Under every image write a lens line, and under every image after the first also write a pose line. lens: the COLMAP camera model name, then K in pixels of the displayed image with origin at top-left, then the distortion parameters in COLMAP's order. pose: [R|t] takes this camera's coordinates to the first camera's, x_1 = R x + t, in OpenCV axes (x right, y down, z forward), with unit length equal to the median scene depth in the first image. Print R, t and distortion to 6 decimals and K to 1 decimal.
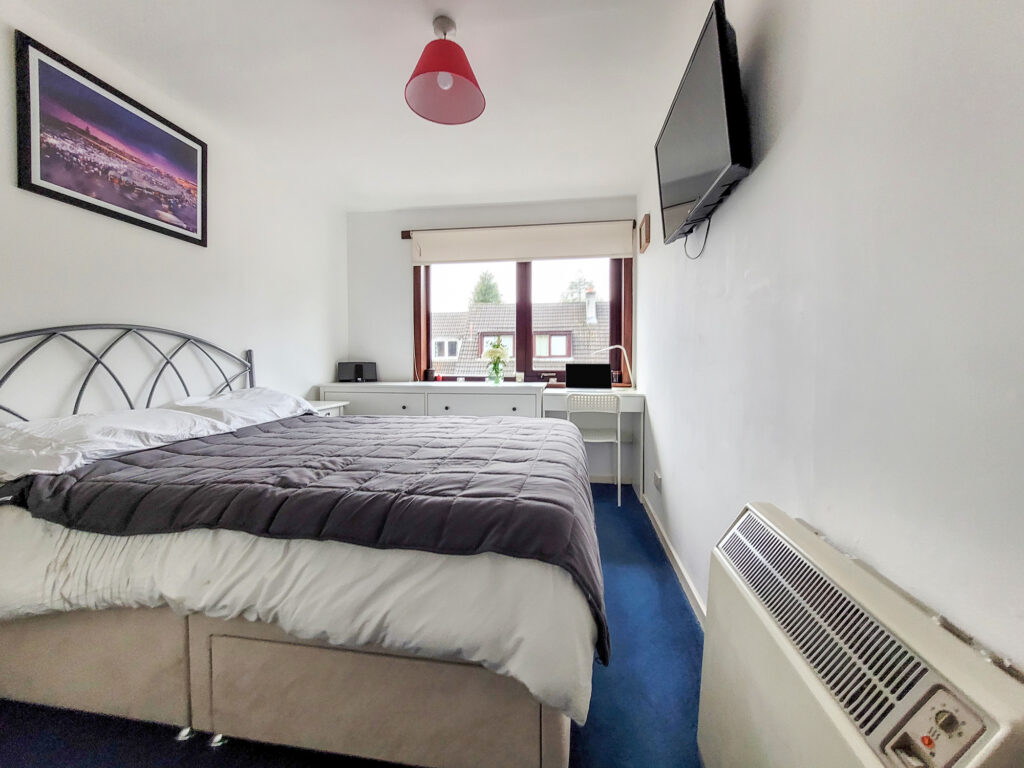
lens RADIAL K [[407.3, 0, 514.0], [0, 407.3, 373.7], [0, 0, 1]] dist [-0.001579, -0.000003]
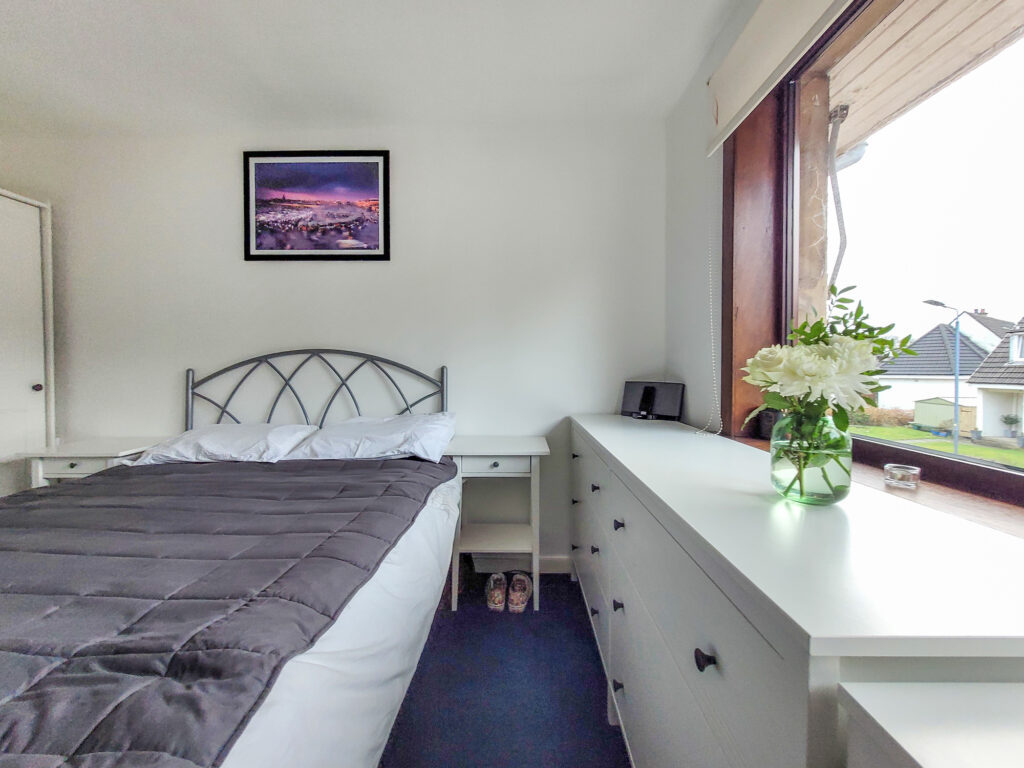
lens RADIAL K [[407.3, 0, 514.0], [0, 407.3, 373.7], [0, 0, 1]] dist [-0.001579, -0.000003]
pose [[0.127667, 0.014537, -0.991711, 0.253666], [-0.025990, 0.999598, 0.011307, -0.074218], [0.991477, 0.024332, 0.127993, 1.331923]]
